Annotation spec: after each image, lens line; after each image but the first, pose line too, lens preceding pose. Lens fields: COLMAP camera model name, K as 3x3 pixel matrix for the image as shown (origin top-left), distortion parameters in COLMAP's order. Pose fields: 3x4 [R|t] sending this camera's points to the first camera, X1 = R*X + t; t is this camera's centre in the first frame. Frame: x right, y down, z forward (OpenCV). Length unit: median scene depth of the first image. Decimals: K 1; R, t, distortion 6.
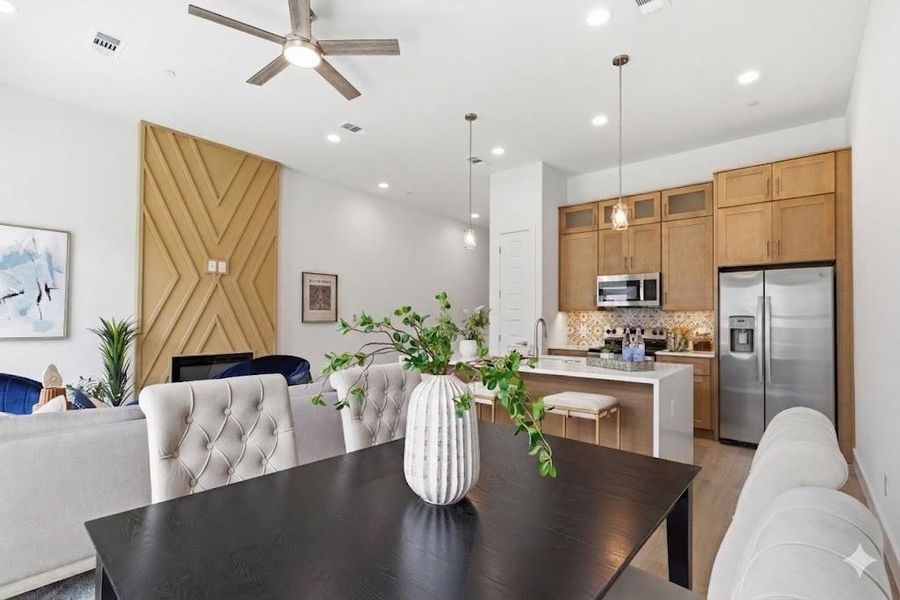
lens RADIAL K [[419.0, 0, 450.9], [0, 419.0, 306.3], [0, 0, 1]] dist [0.002215, 0.000197]
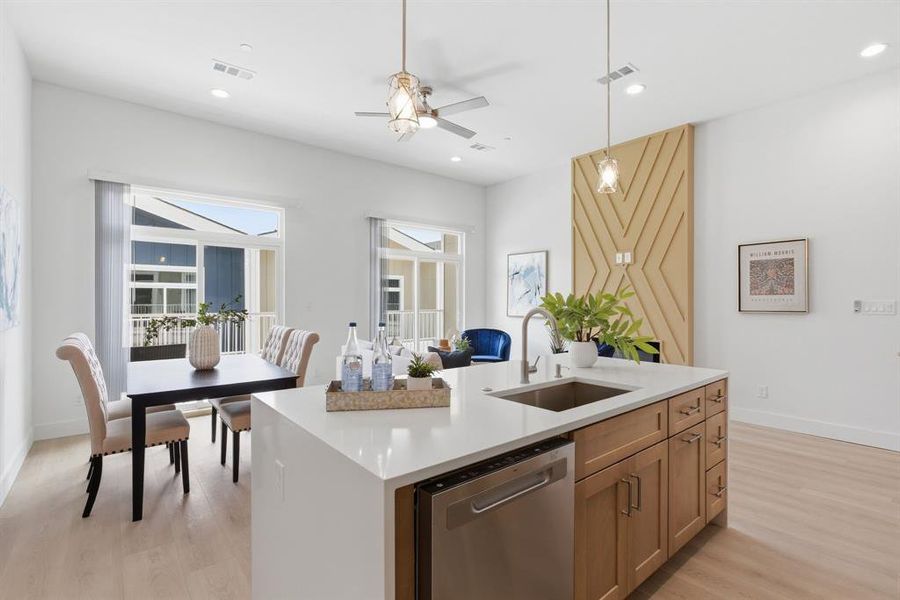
lens RADIAL K [[412.4, 0, 447.2], [0, 412.4, 301.8], [0, 0, 1]] dist [0.010043, 0.000027]
pose [[-0.169923, -0.016186, -0.985324, 0.977055], [0.010720, 0.999776, -0.018272, 0.056113], [0.985399, -0.013668, -0.169711, 1.280199]]
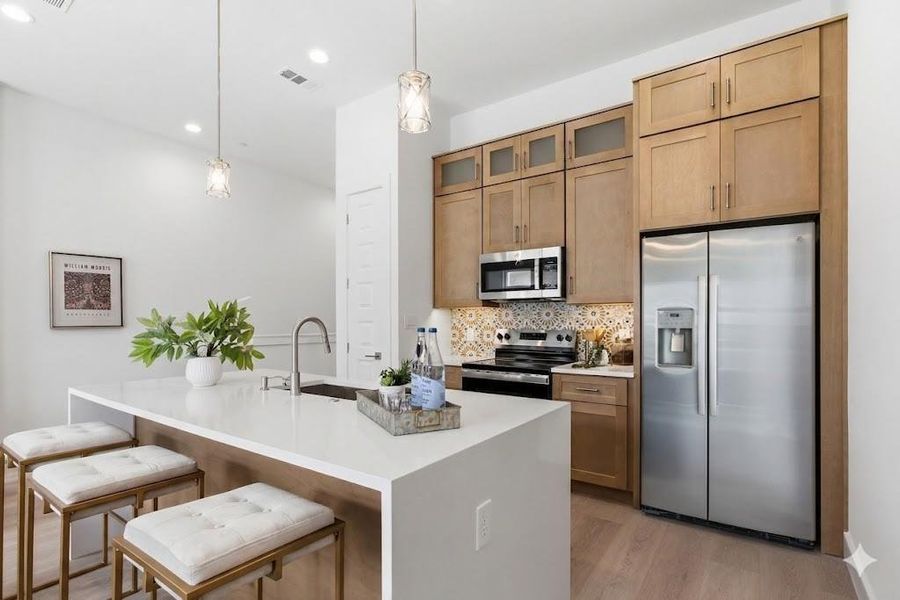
lens RADIAL K [[449.5, 0, 446.4], [0, 449.5, 313.9], [0, 0, 1]] dist [0.001394, 0.001330]
pose [[0.996515, -0.008892, 0.082944, 0.247198], [0.008125, 0.999921, 0.009580, 0.016595], [-0.083022, -0.008872, 0.996508, 0.300372]]
